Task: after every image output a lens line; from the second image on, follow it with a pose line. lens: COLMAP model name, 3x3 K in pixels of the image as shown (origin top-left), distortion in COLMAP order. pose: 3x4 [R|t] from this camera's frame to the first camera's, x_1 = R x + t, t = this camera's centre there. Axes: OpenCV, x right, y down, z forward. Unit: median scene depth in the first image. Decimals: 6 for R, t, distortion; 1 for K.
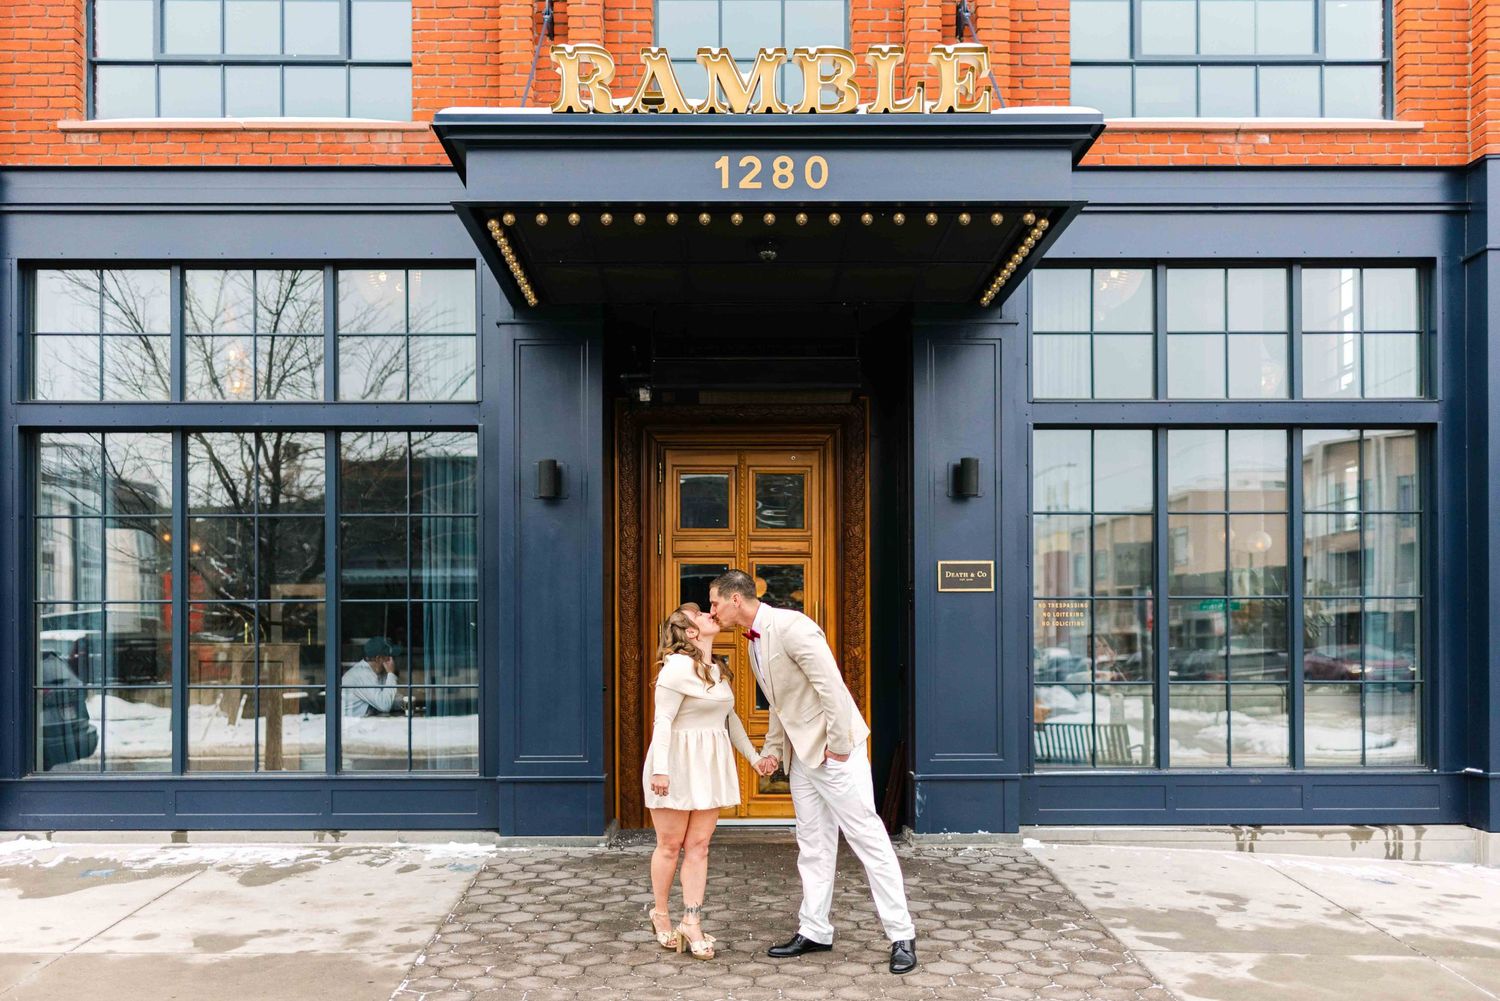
lens RADIAL K [[1661.9, 0, 750.0], [0, 1661.9, 500.5], [0, 0, 1]] dist [-0.002547, 0.003723]
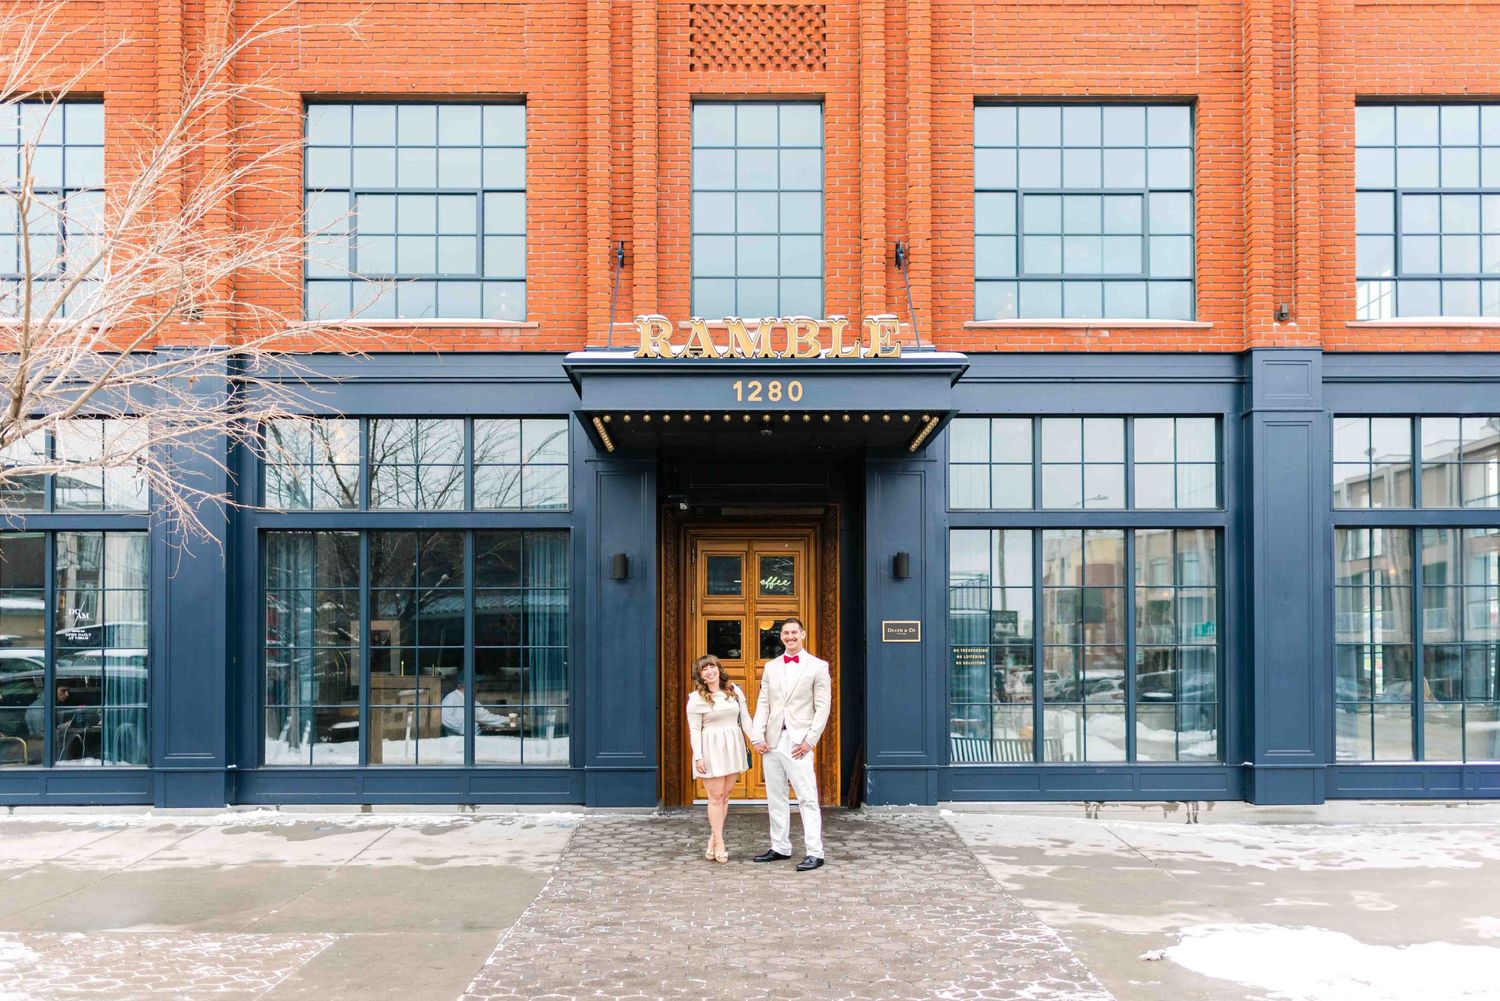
lens RADIAL K [[1561.2, 0, 775.0], [0, 1561.2, 506.8], [0, 0, 1]] dist [-0.001116, -0.000115]
pose [[0.999957, 0.001610, 0.009083, 0.004909], [-0.001449, 0.999842, -0.017724, -0.044143], [-0.009110, 0.017711, 0.999802, -0.425073]]
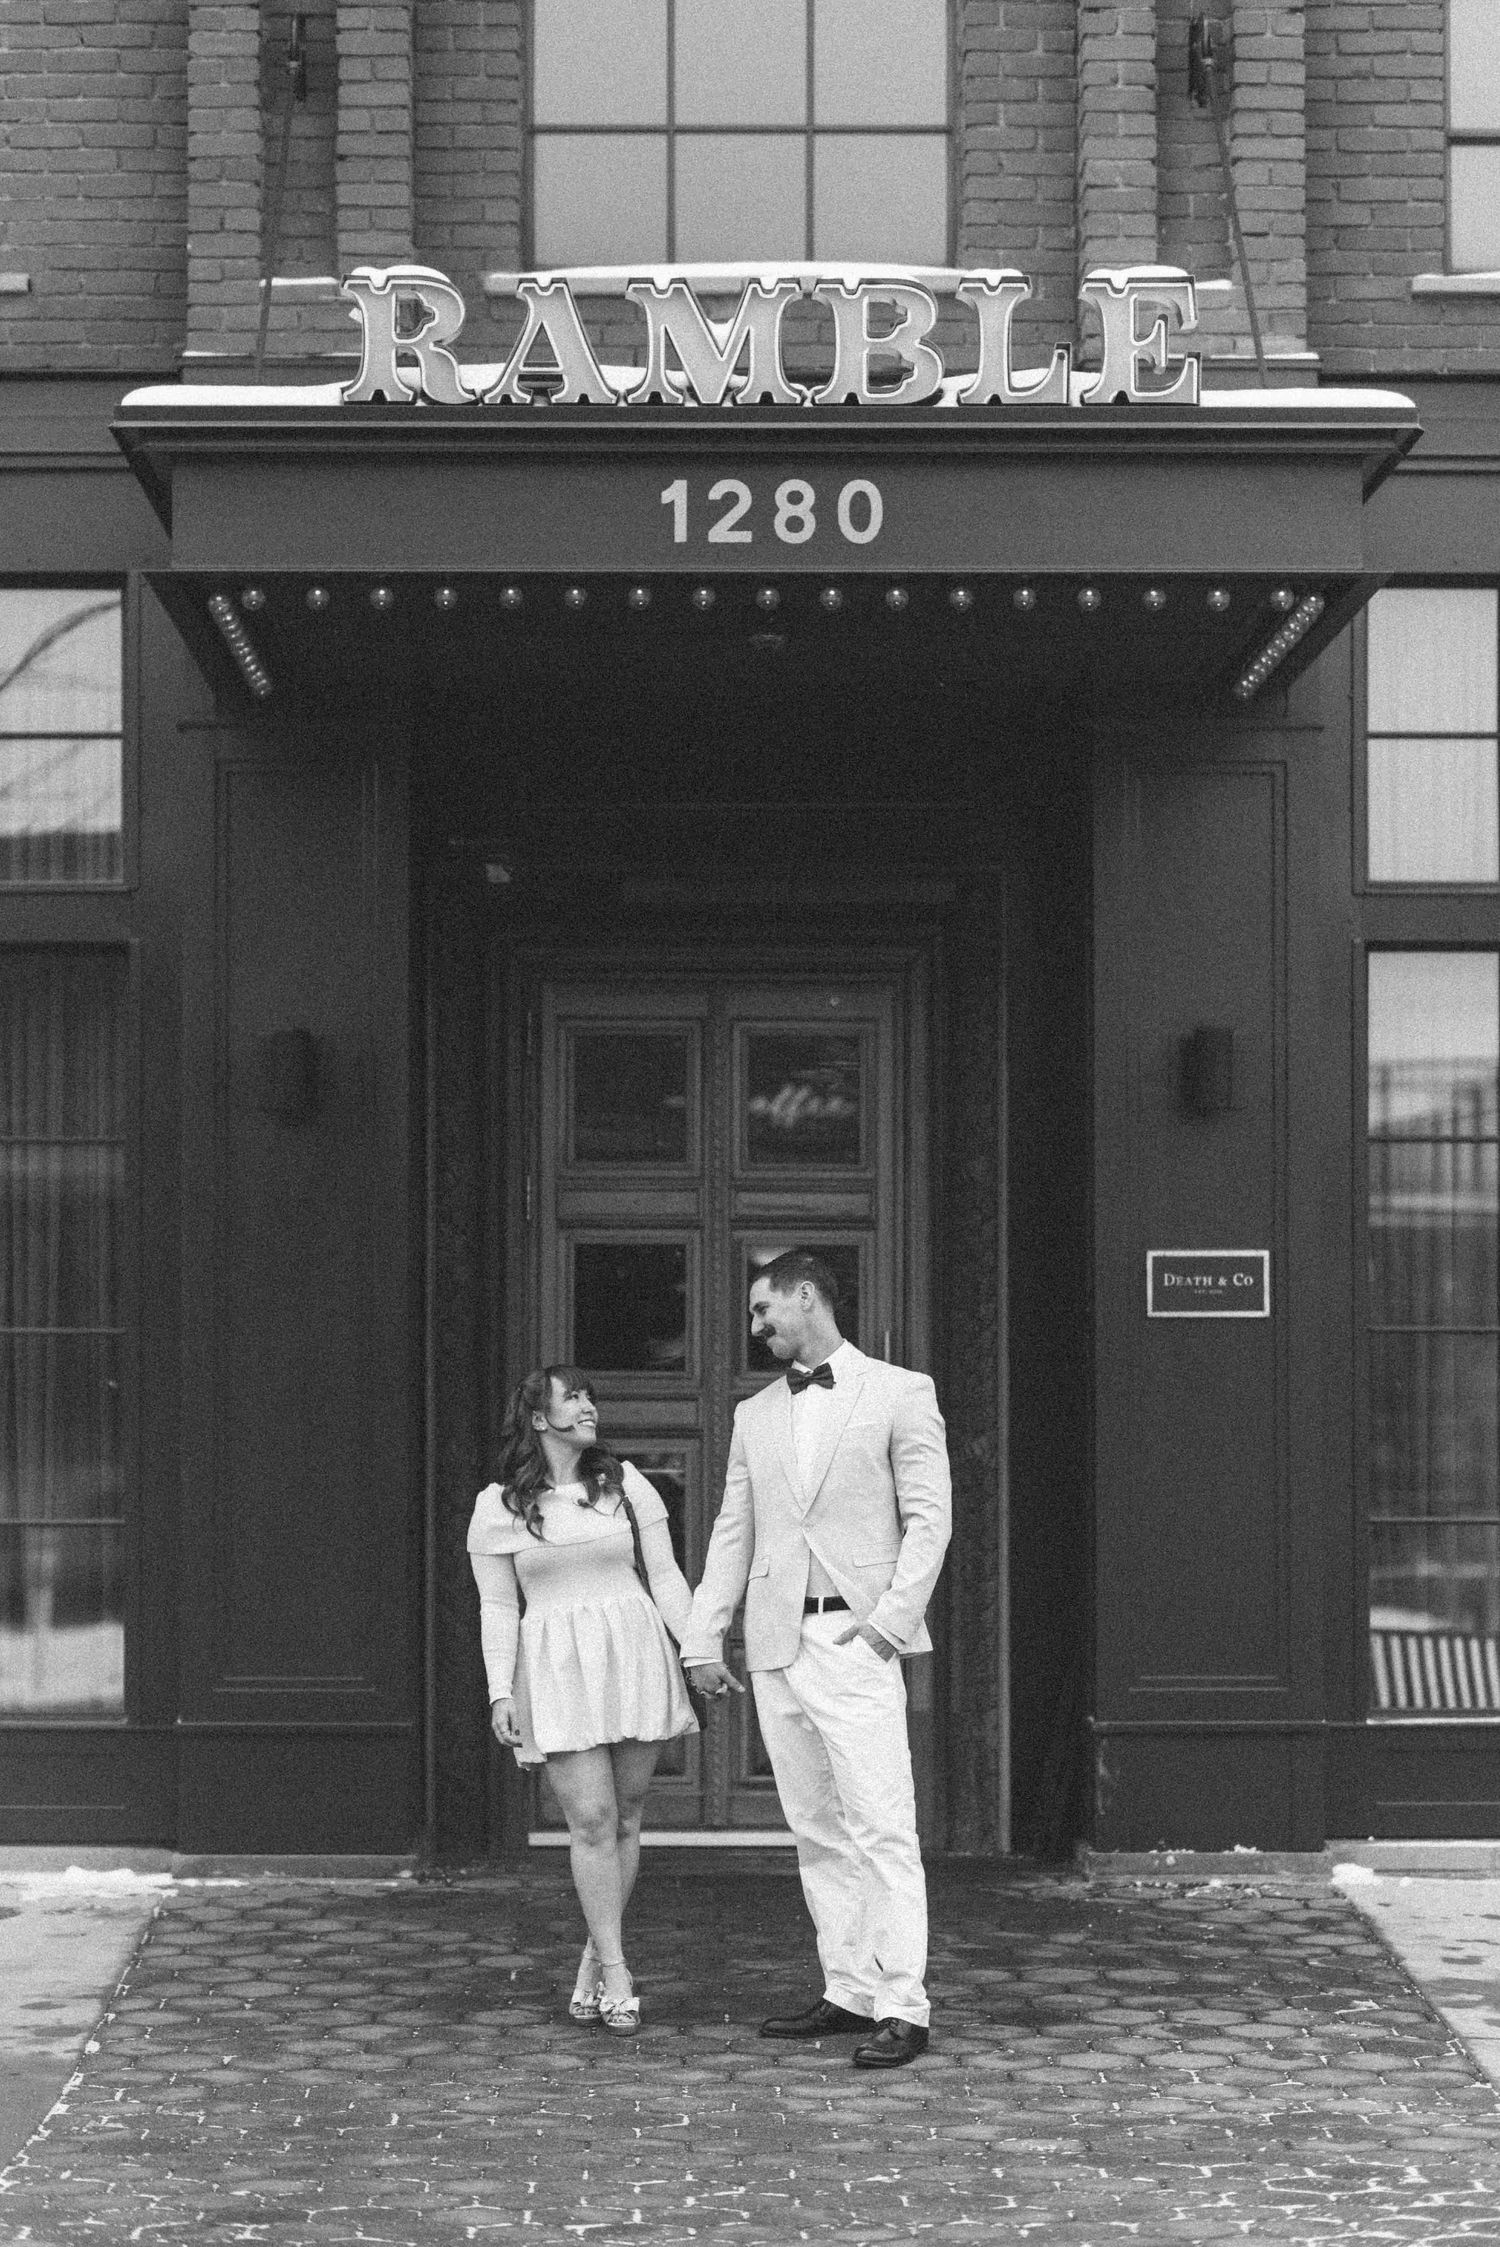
lens RADIAL K [[5315.0, 0, 746.8], [0, 5315.0, 832.0], [0, 0, 1]] dist [-0.011178, -0.155823]
pose [[0.999995, 0.002716, -0.001690, 0.006523], [-0.002748, 0.999804, -0.019607, -0.053185], [0.001636, 0.019612, 0.999806, -0.492162]]
